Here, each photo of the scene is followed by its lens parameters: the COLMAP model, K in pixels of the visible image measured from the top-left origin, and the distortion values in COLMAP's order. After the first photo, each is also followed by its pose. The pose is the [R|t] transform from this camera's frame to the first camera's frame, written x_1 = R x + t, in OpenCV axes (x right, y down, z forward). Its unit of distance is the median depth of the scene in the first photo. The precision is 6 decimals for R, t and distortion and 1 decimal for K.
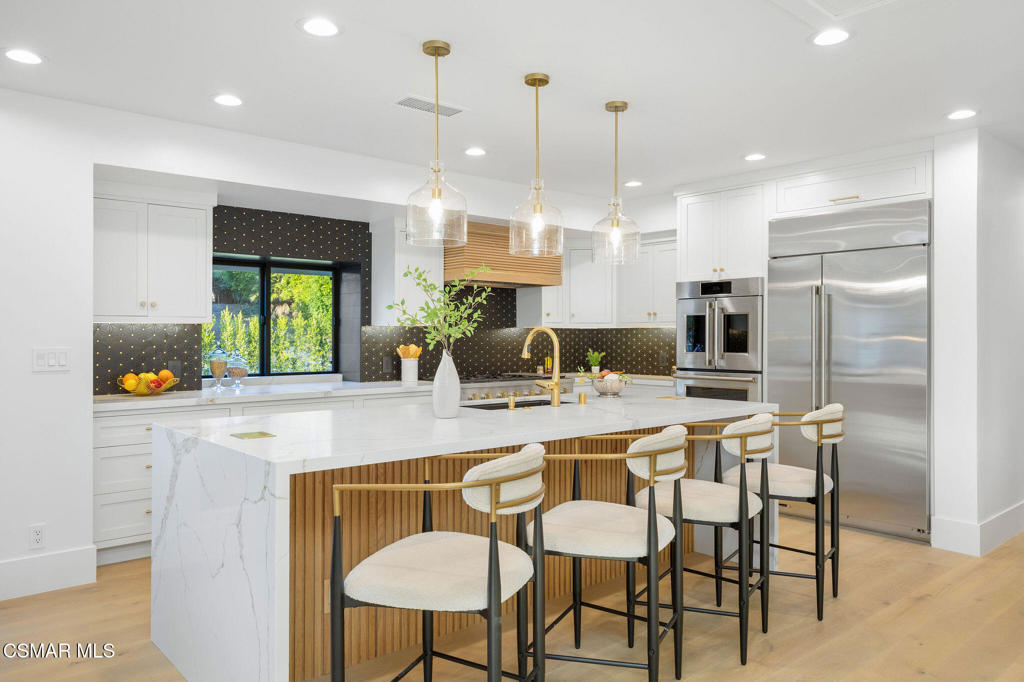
lens RADIAL K [[771.9, 0, 516.8], [0, 771.9, 339.1], [0, 0, 1]] dist [0.036948, 0.006844]
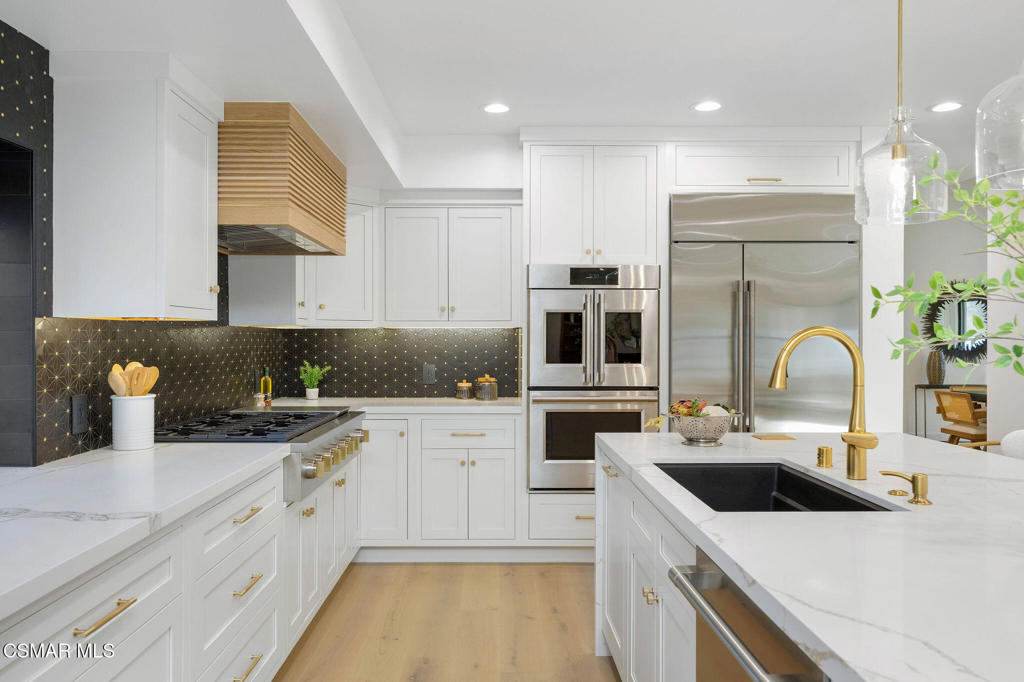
lens RADIAL K [[771.9, 0, 512.7], [0, 771.9, 340.9], [0, 0, 1]] dist [0.036948, 0.006844]
pose [[0.645194, -0.001573, 0.764017, -0.351164], [0.000552, 0.999999, 0.001594, -0.005834], [-0.764019, -0.000607, 0.645194, 0.582102]]
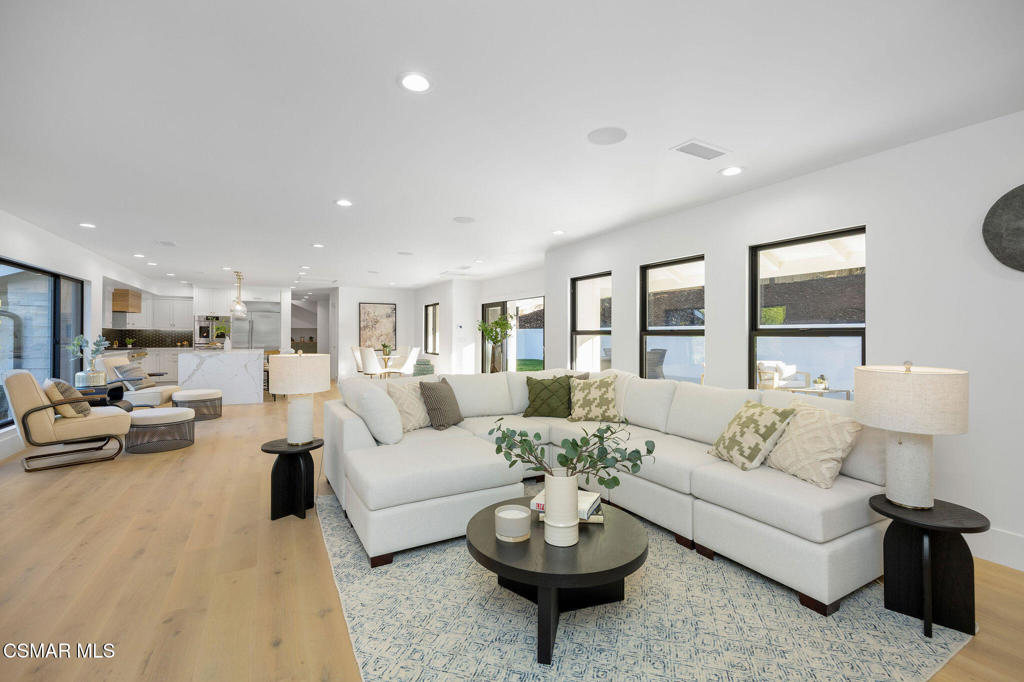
lens RADIAL K [[448.0, 0, 513.3], [0, 448.0, 342.1], [0, 0, 1]] dist [0.000857, 0.000055]
pose [[0.213948, -0.008844, 0.976805, -1.298196], [-0.001717, 0.999954, 0.009429, 0.013952], [-0.976844, -0.003694, 0.213923, -0.627543]]
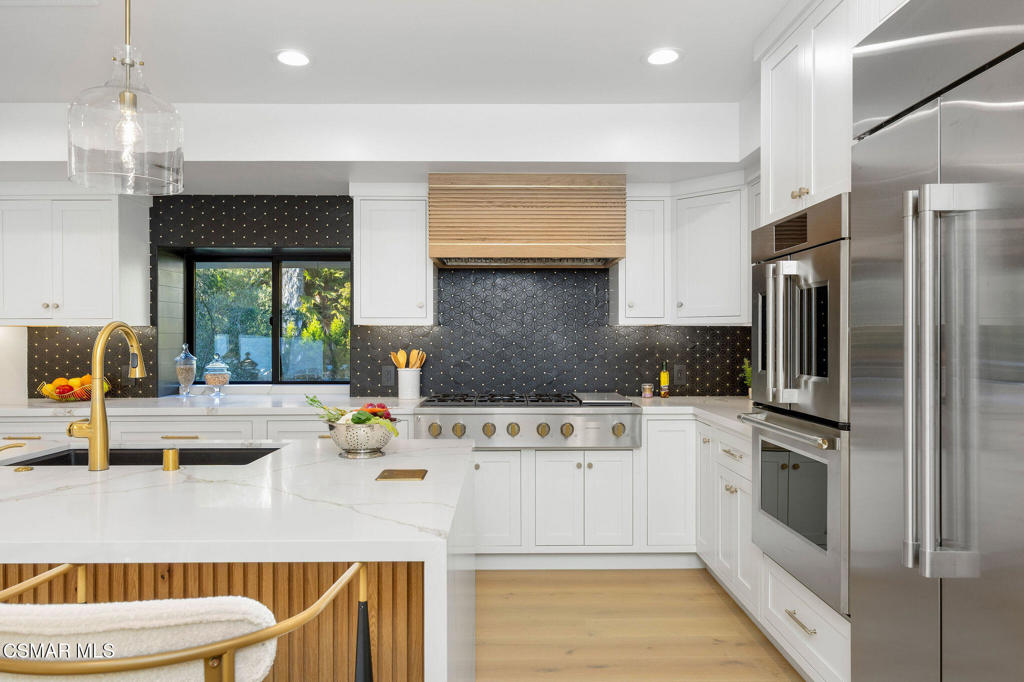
lens RADIAL K [[699.7, 0, 508.3], [0, 699.7, 340.1], [0, 0, 1]] dist [0.007891, 0.000927]
pose [[0.752509, 0.000973, -0.658581, 0.403496], [-0.002285, 0.999997, -0.001133, -0.002260], [0.658578, 0.002358, 0.752509, 0.572355]]
